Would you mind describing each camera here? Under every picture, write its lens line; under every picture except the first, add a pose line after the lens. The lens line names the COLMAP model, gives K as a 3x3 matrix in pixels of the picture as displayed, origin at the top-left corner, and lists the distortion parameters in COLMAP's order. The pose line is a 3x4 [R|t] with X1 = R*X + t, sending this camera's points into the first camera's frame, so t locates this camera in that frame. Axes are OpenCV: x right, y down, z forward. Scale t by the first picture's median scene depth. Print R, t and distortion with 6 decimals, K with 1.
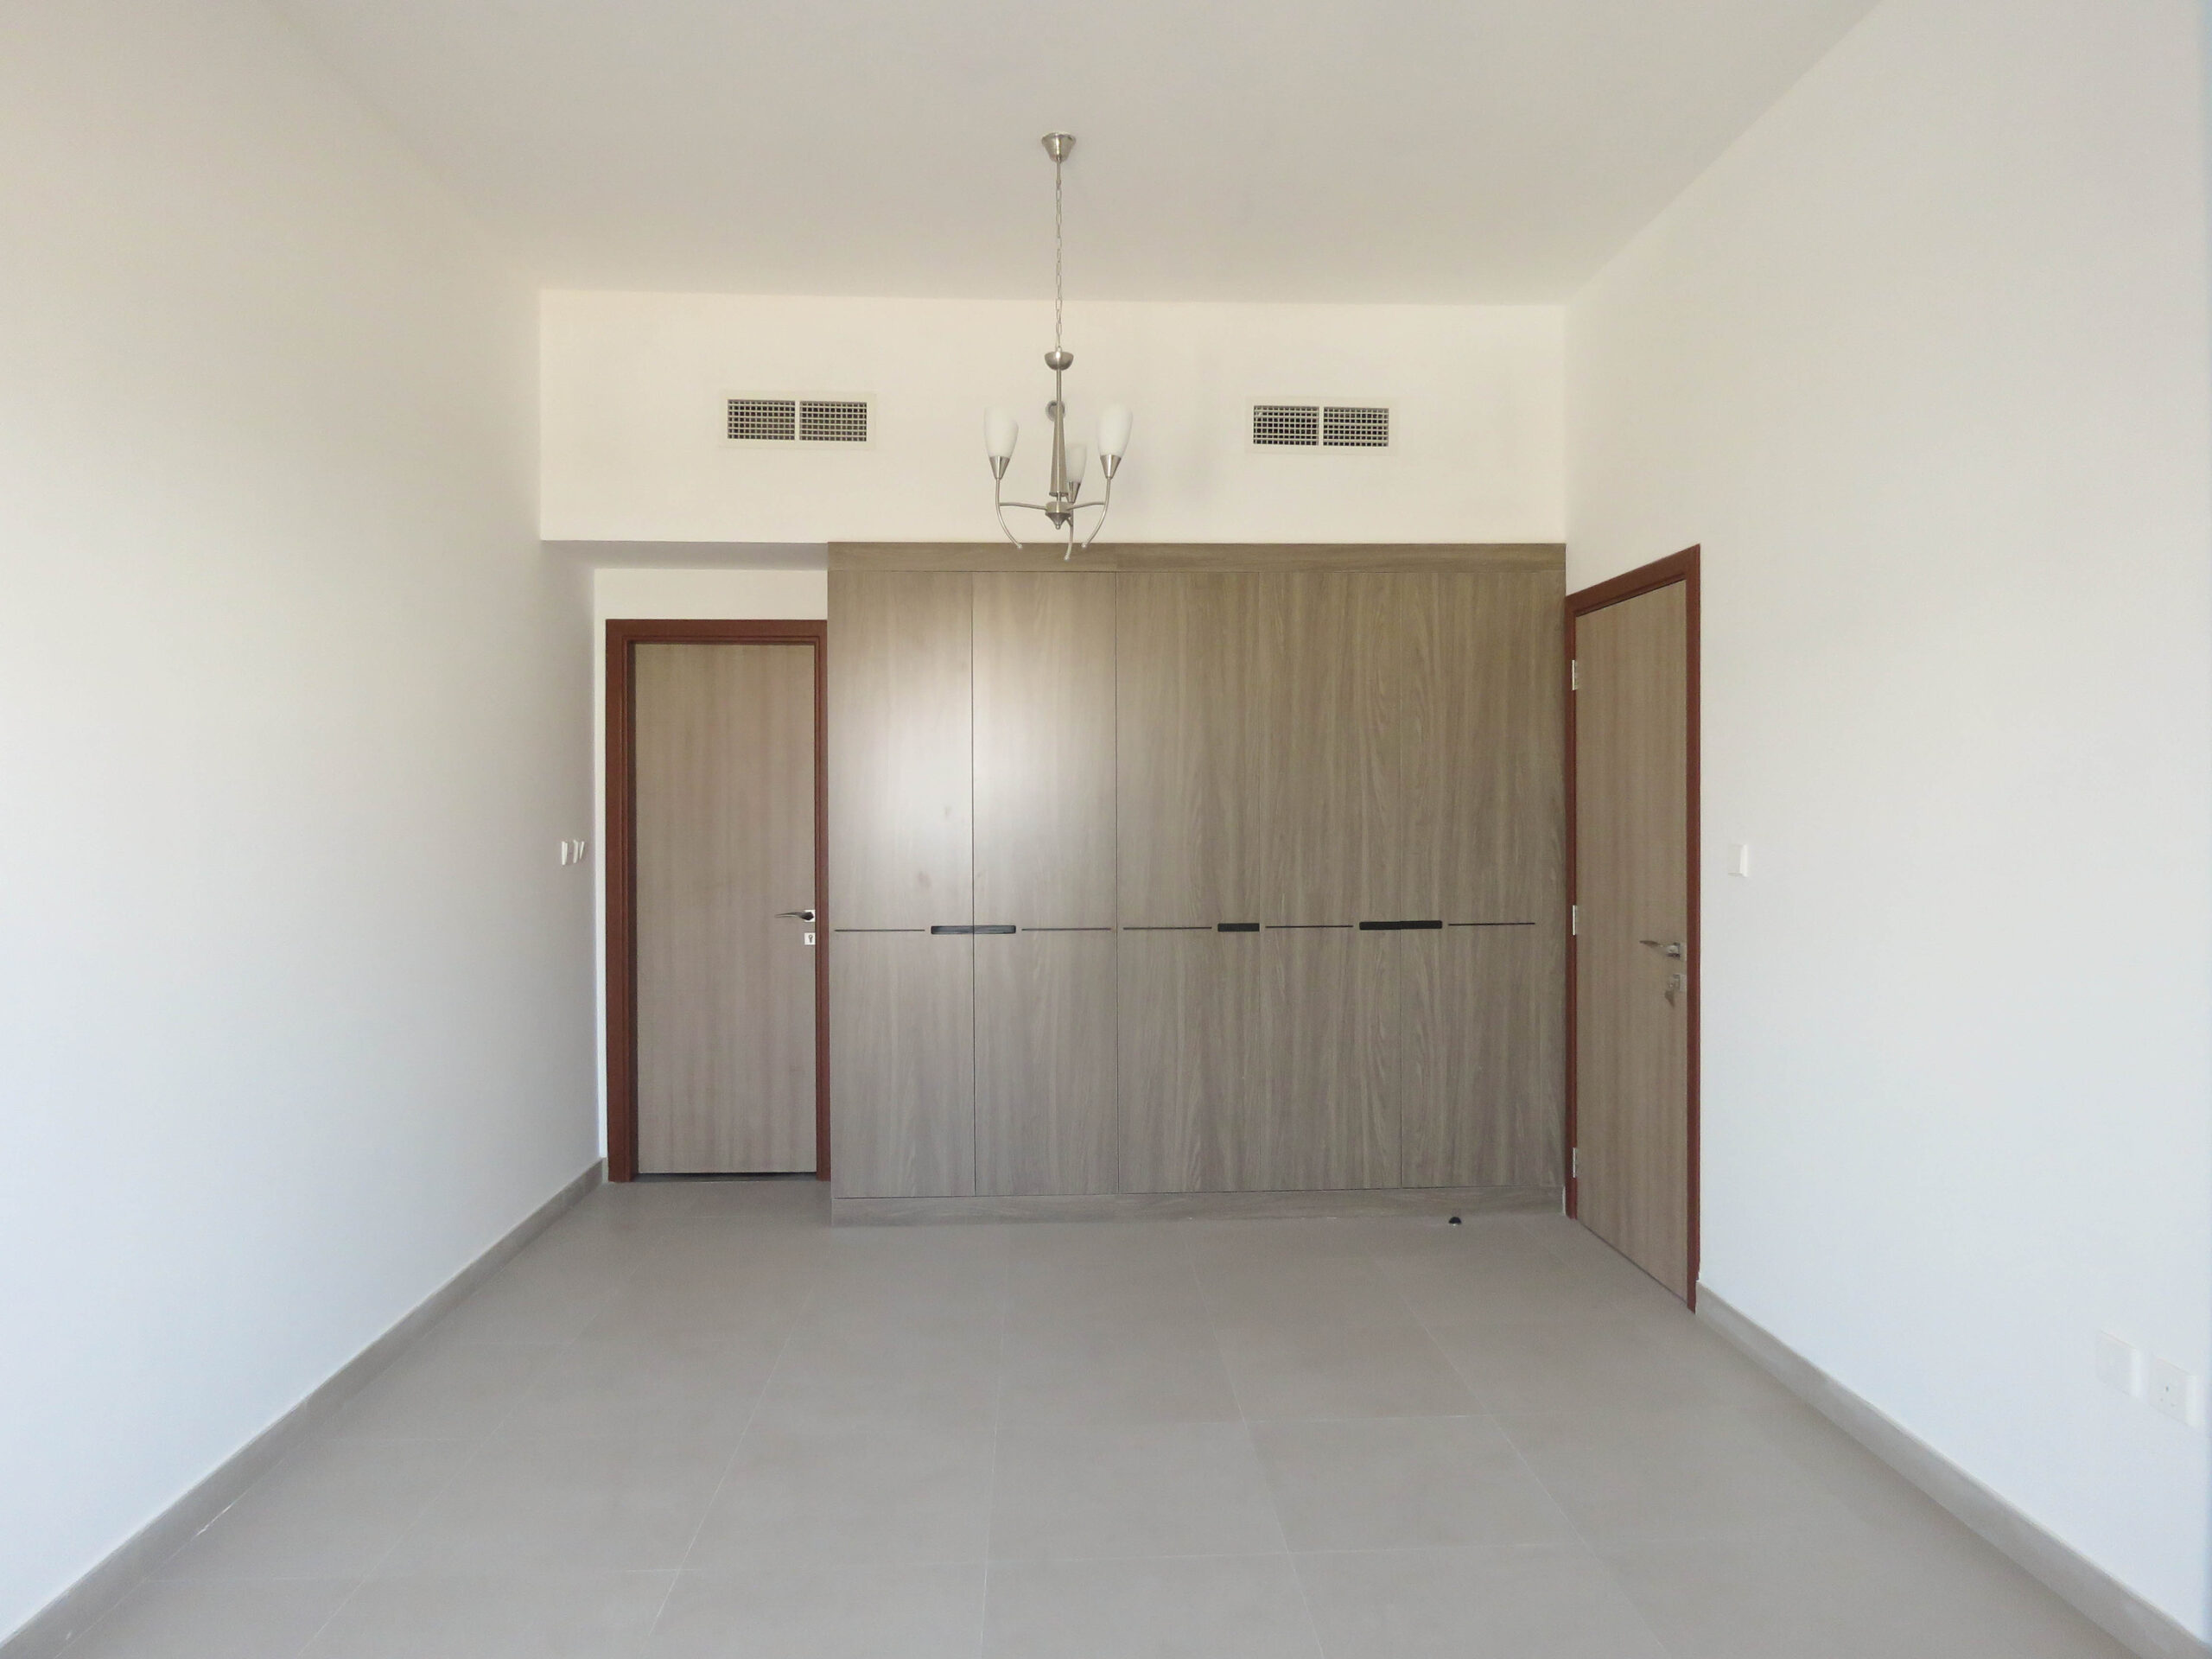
lens RADIAL K [[1460.0, 0, 1122.7], [0, 1460.0, 823.1], [0, 0, 1]] dist [0.002756, 0.002917]
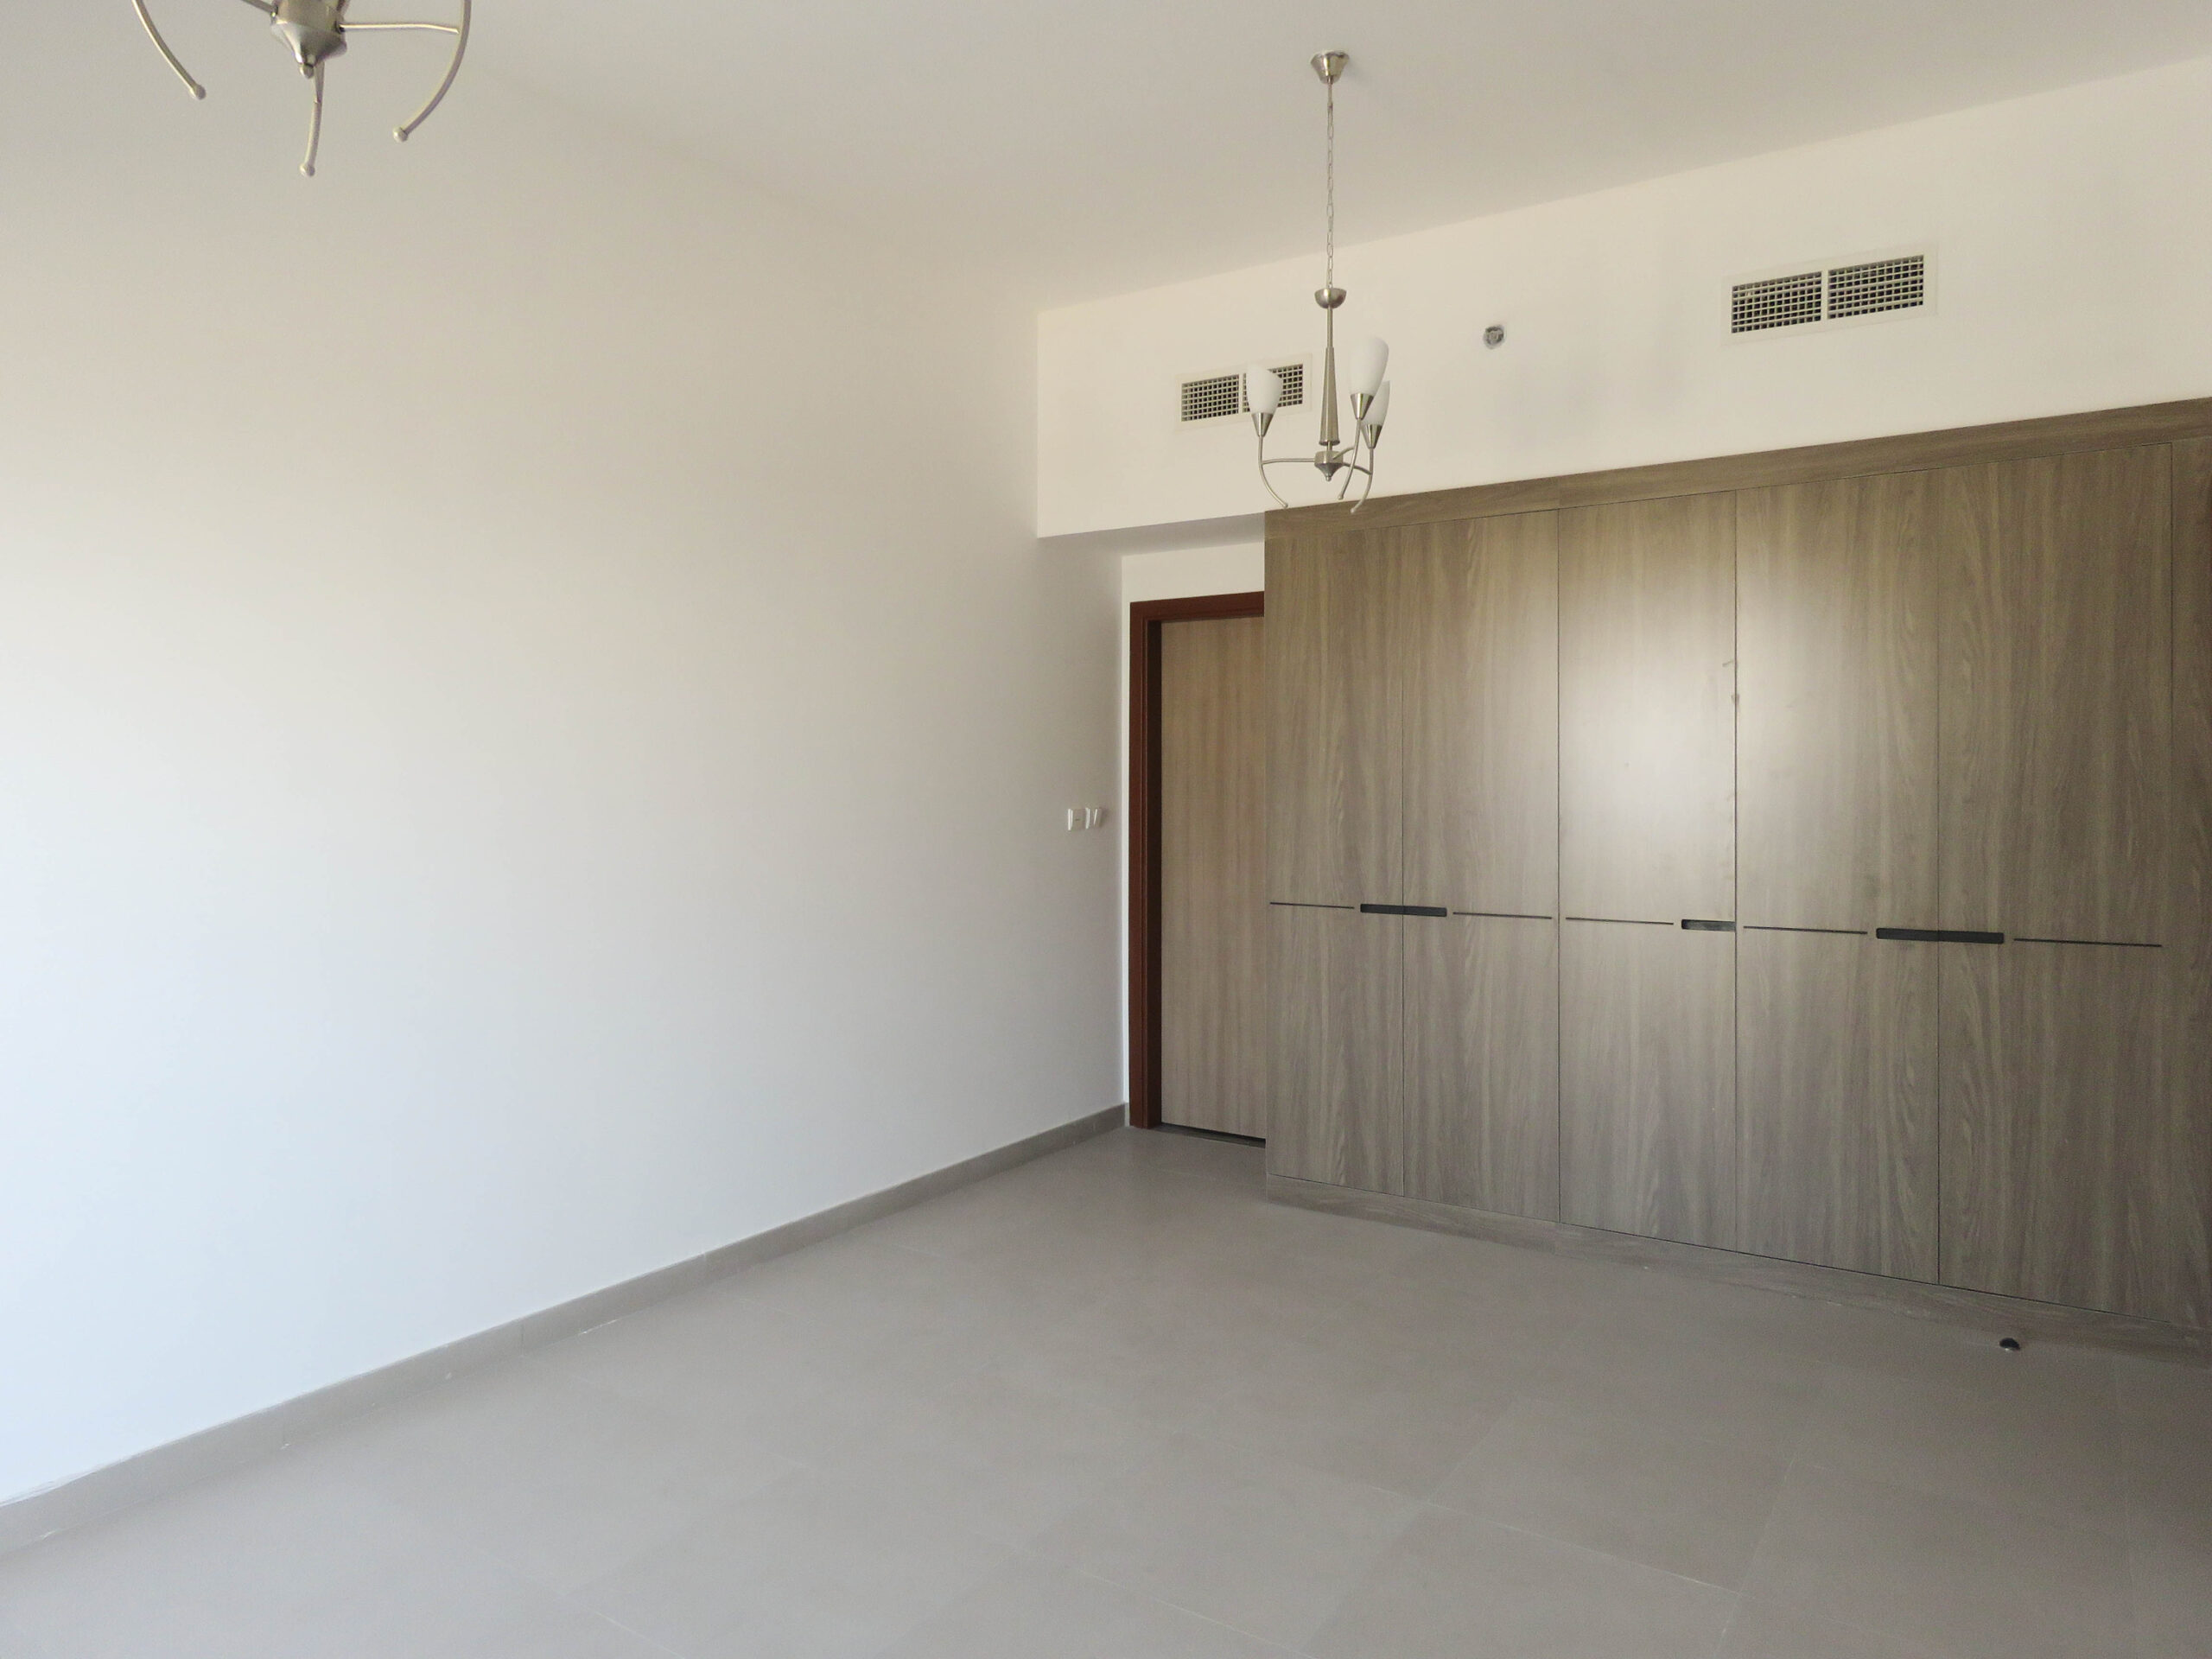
lens RADIAL K [[1497.5, 0, 1144.4], [0, 1497.5, 778.7], [0, 0, 1]] dist [0.001961, 0.000501]
pose [[0.793220, 0.002460, -0.608930, 0.337284], [-0.004806, 0.999986, -0.002221, -0.007525], [0.608916, 0.004688, 0.793221, 0.136048]]
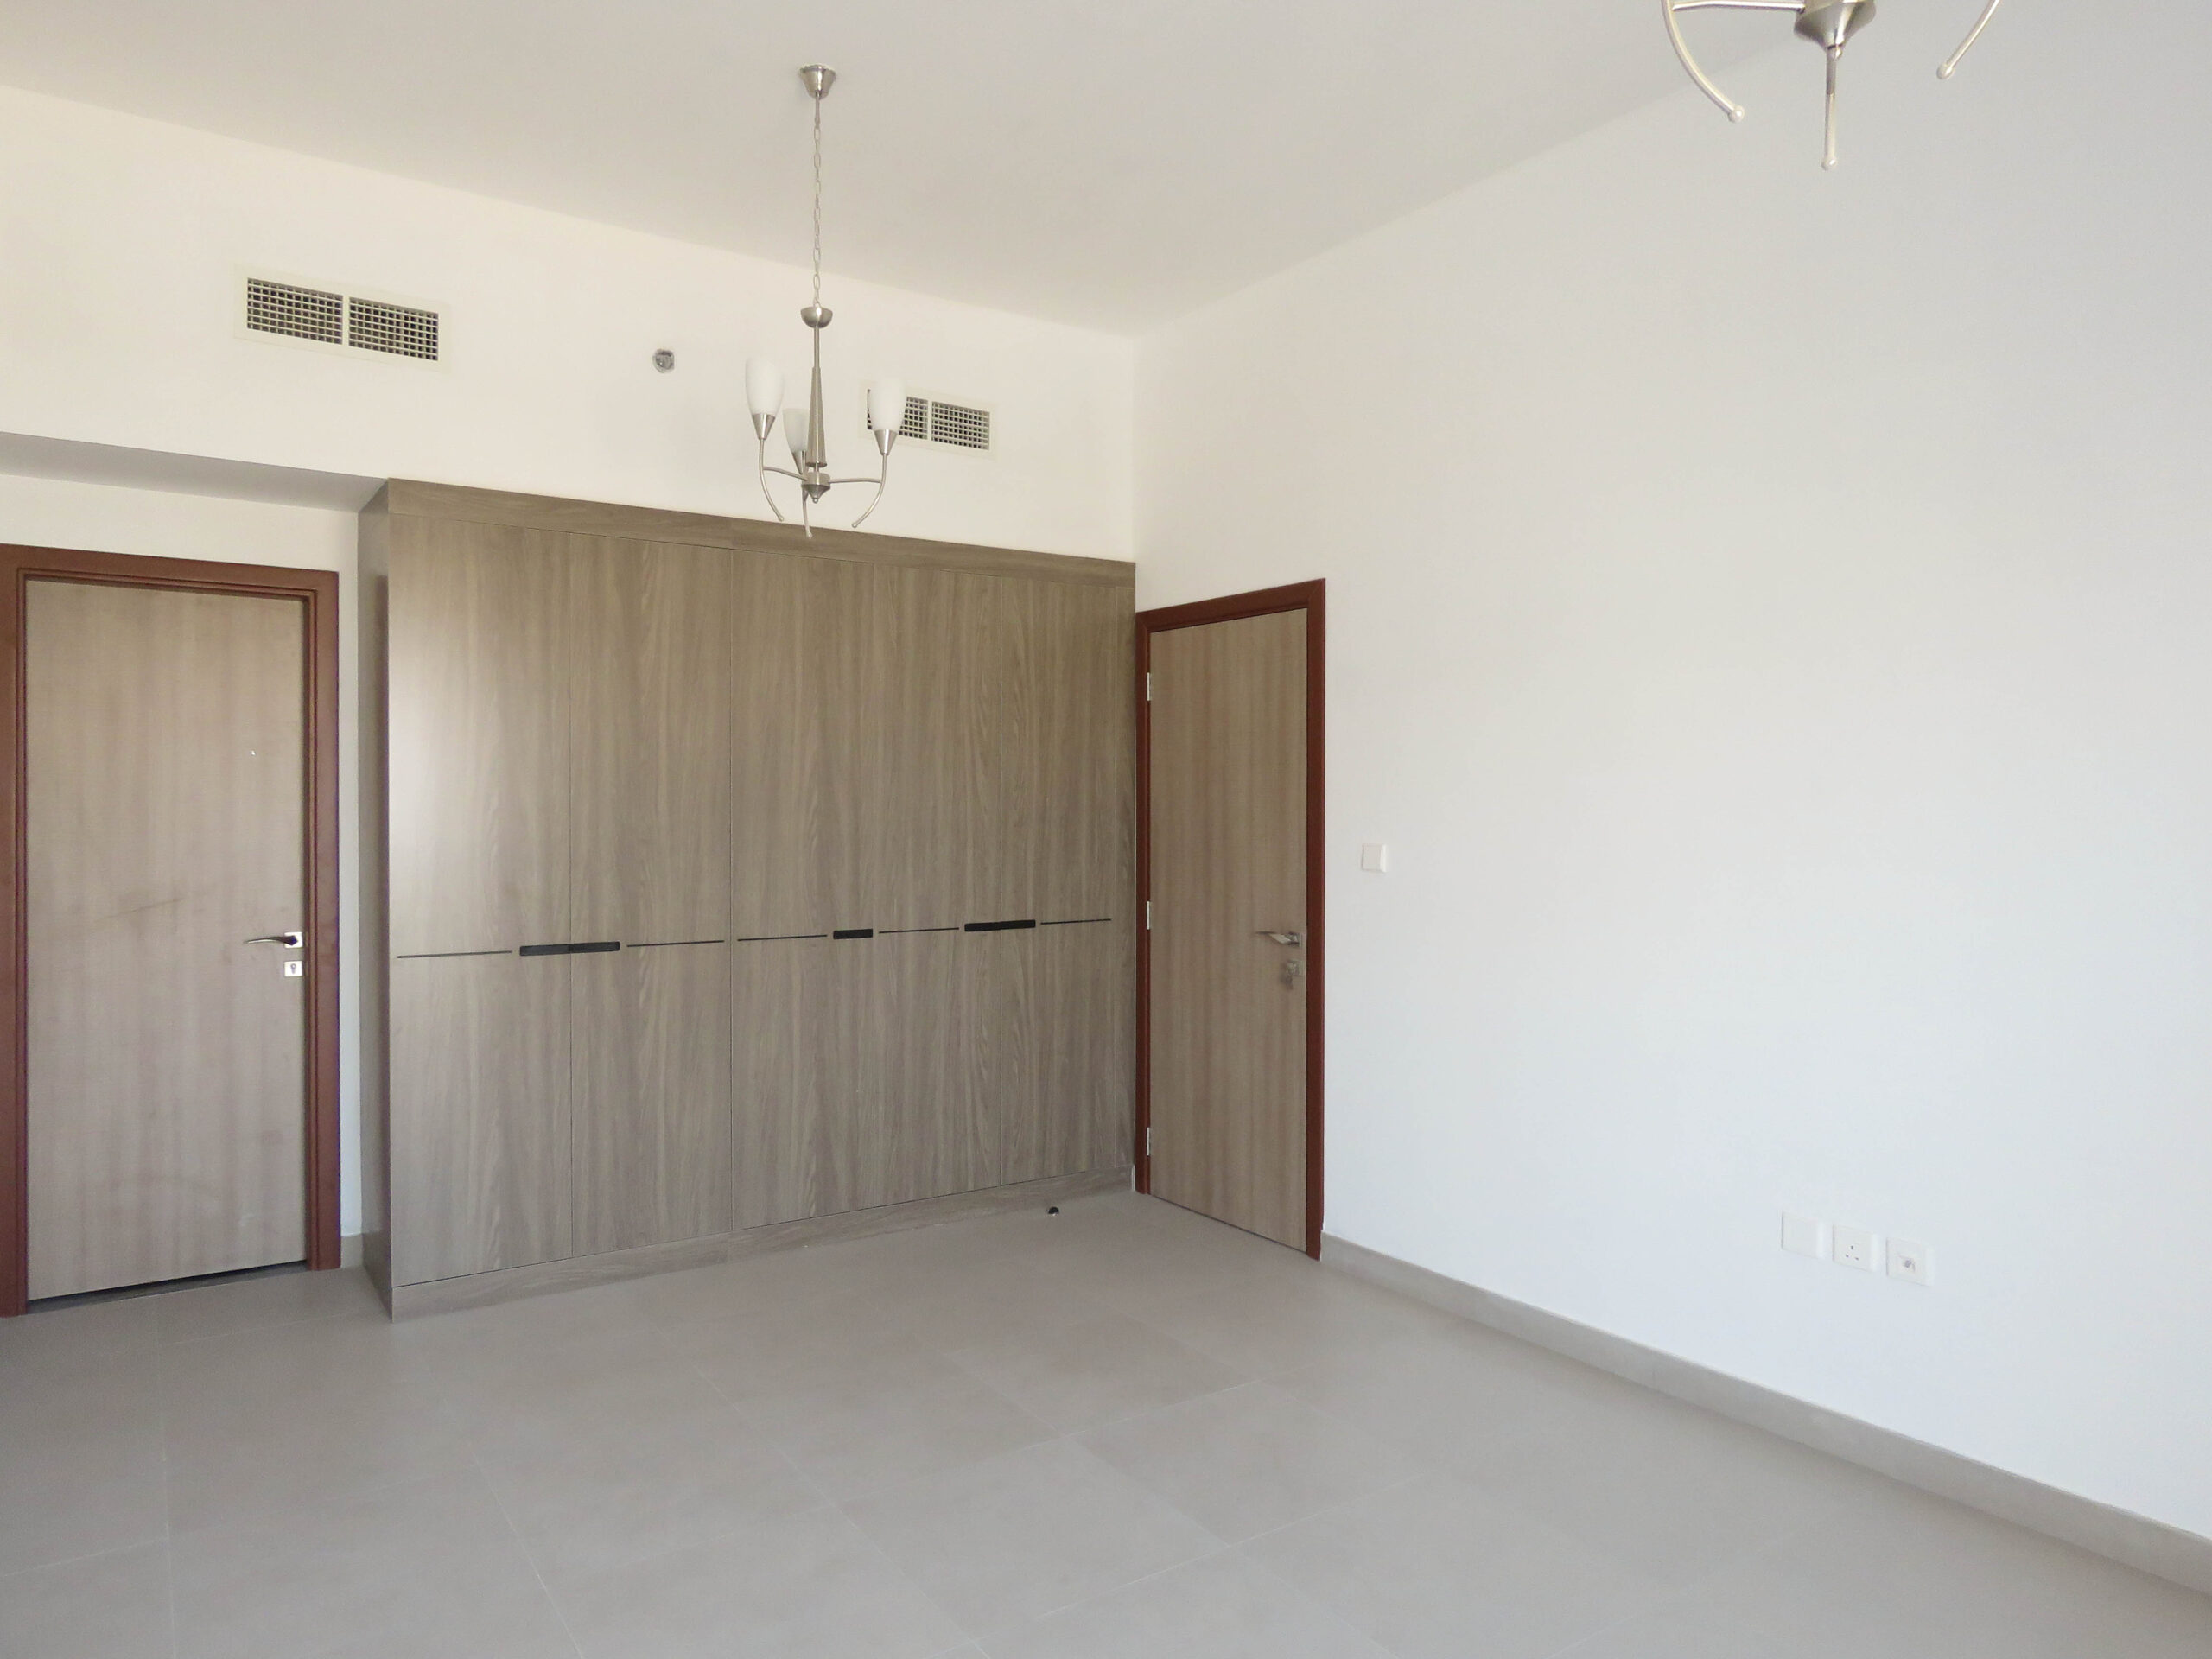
lens RADIAL K [[1460.0, 0, 1122.7], [0, 1460.0, 823.1], [0, 0, 1]] dist [0.002756, 0.002917]
pose [[0.857548, 0.000911, 0.514403, -0.257681], [-0.001697, 0.999998, 0.001059, -0.002266], [-0.514401, -0.001781, 0.857548, 0.090545]]
